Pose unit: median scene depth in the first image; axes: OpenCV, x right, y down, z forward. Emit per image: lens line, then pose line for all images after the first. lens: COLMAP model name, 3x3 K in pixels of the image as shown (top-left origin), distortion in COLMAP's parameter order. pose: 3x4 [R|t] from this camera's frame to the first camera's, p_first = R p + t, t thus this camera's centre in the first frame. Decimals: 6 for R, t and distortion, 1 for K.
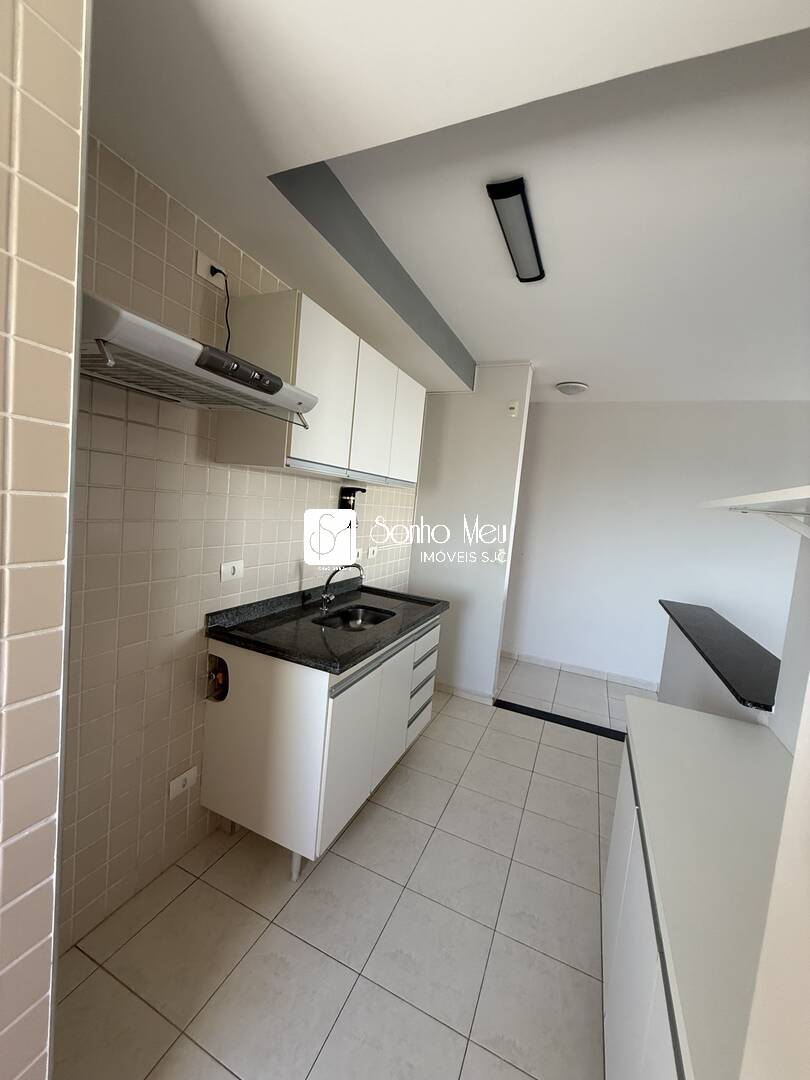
lens RADIAL K [[429.9, 0, 399.4], [0, 429.9, 537.8], [0, 0, 1]] dist [0.002644, -0.001709]
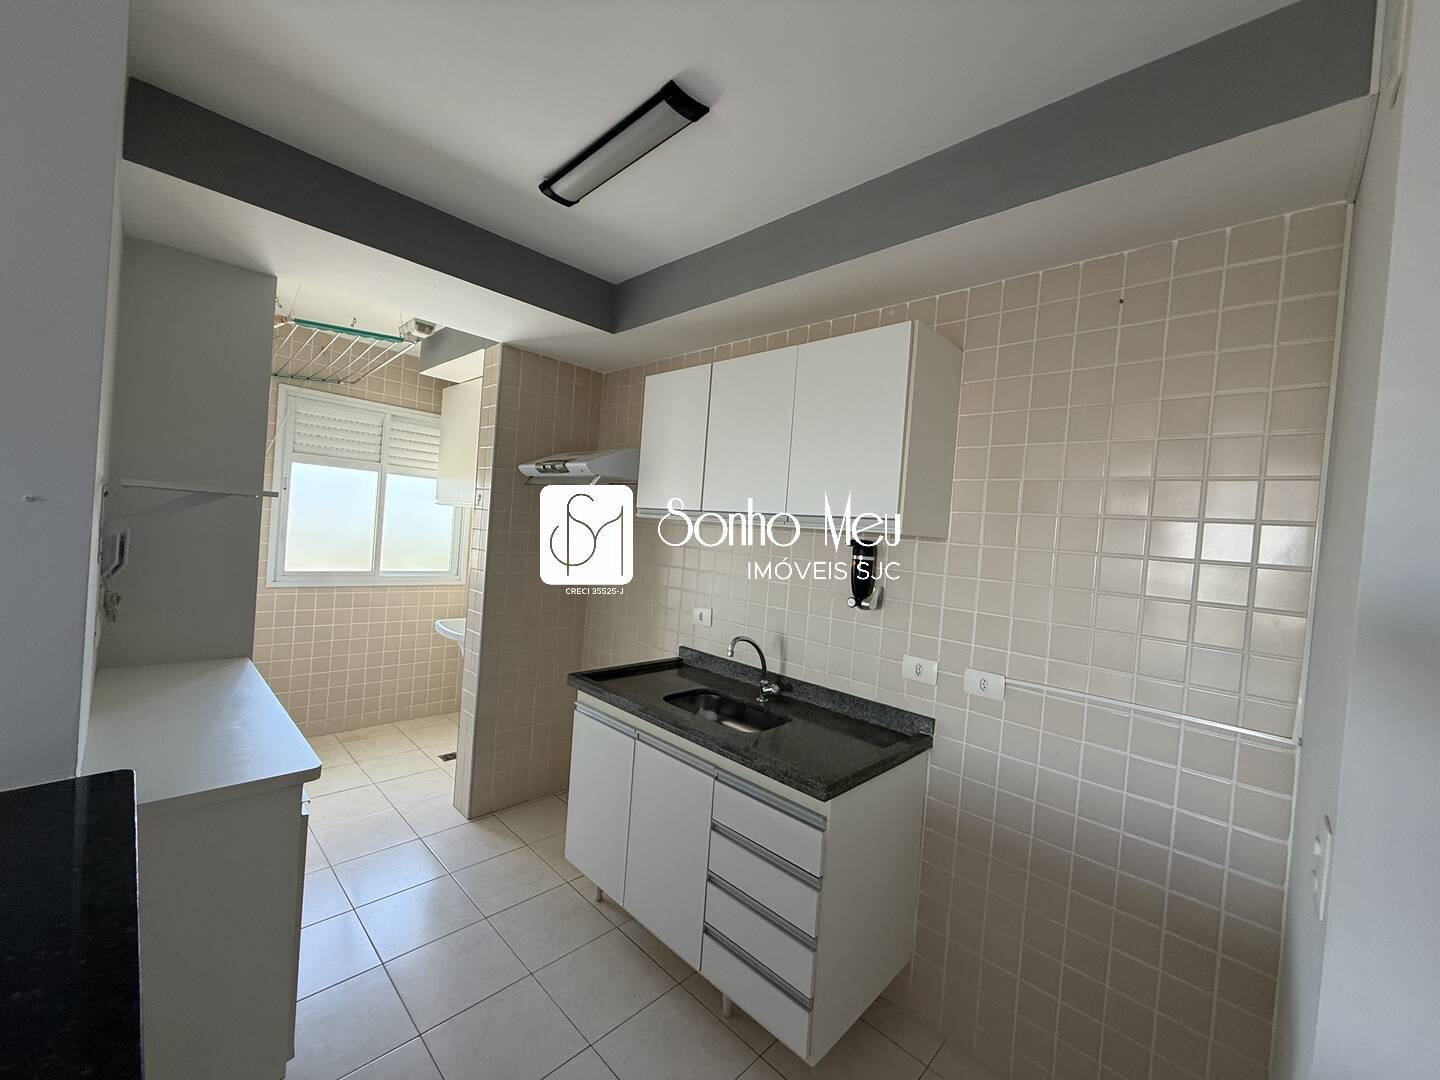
lens RADIAL K [[573.2, 0, 717.5], [0, 573.2, 540.4], [0, 0, 1]] dist [0.002644, -0.001709]
pose [[-0.333714, -0.093996, -0.937976, 0.797710], [-0.179149, 0.983207, -0.034791, -0.057268], [0.925495, 0.156427, -0.344949, 1.212089]]
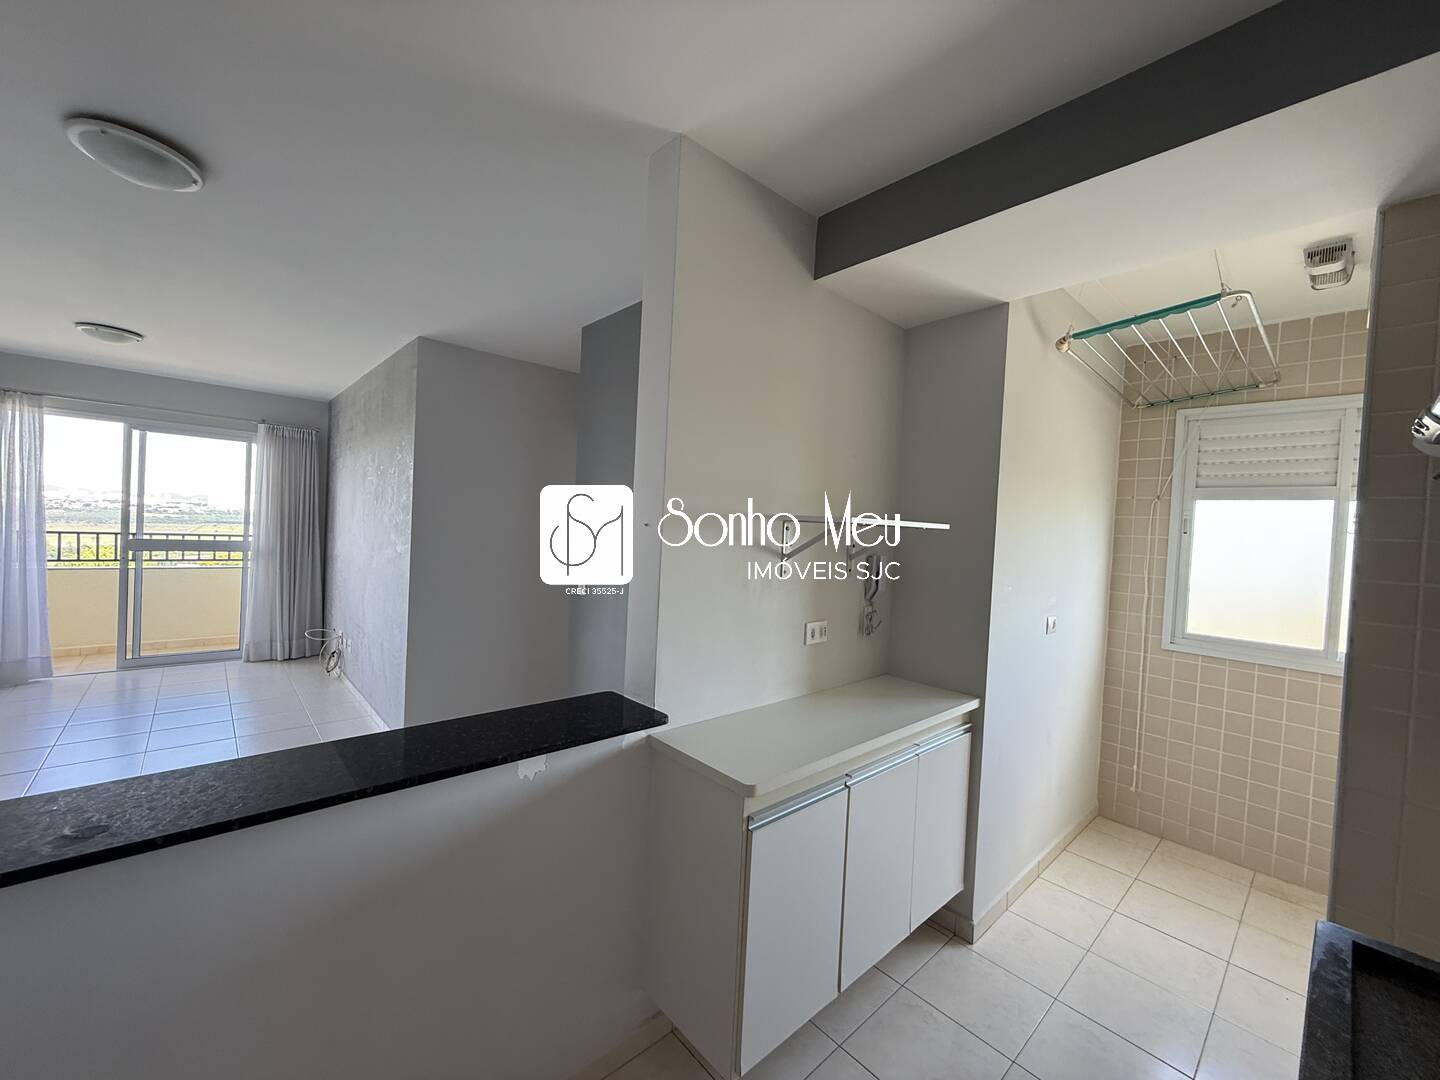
lens RADIAL K [[573.2, 0, 710.4], [0, 573.2, 539.8], [0, 0, 1]] dist [0.002644, -0.001709]
pose [[-0.904908, -0.139593, 0.402063, 0.182522], [-0.093548, 0.986816, 0.132069, -0.094360], [-0.415198, 0.081898, -0.906037, 1.184083]]
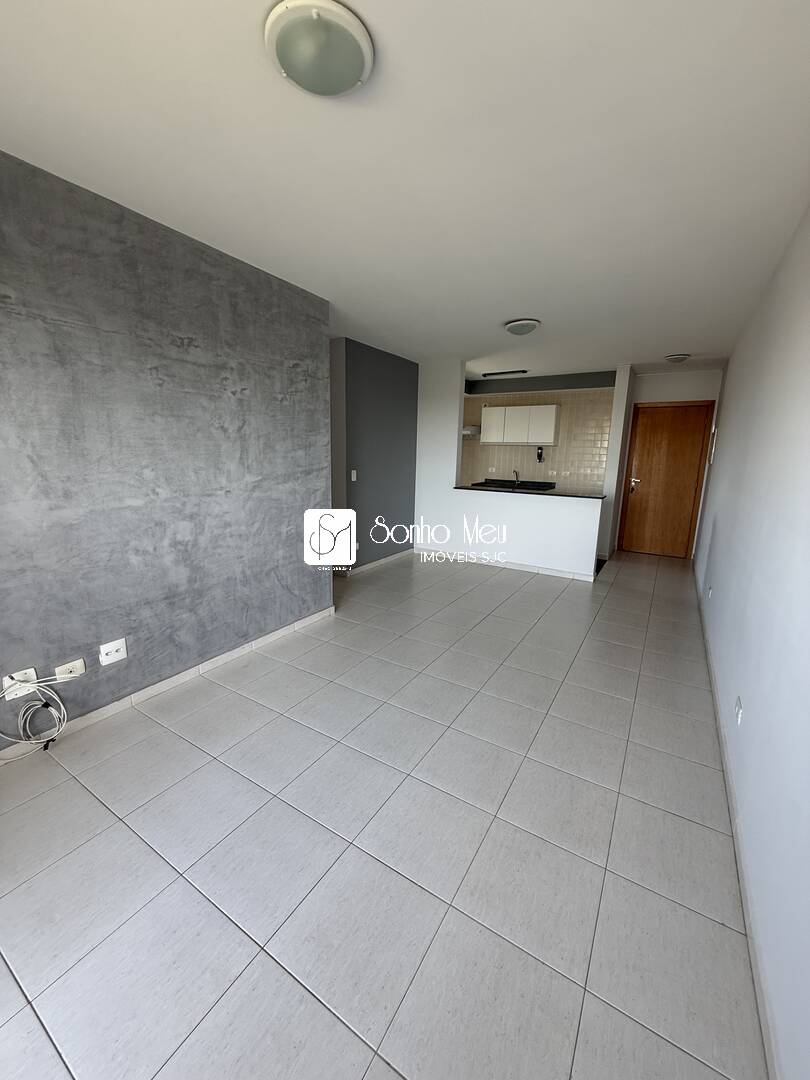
lens RADIAL K [[429.9, 0, 401.4], [0, 429.9, 535.8], [0, 0, 1]] dist [0.002644, -0.001709]
pose [[-0.135928, 0.103200, -0.985329, 3.174293], [-0.109159, 0.986944, 0.118427, 0.246361], [0.984687, 0.123655, -0.122888, 0.583673]]
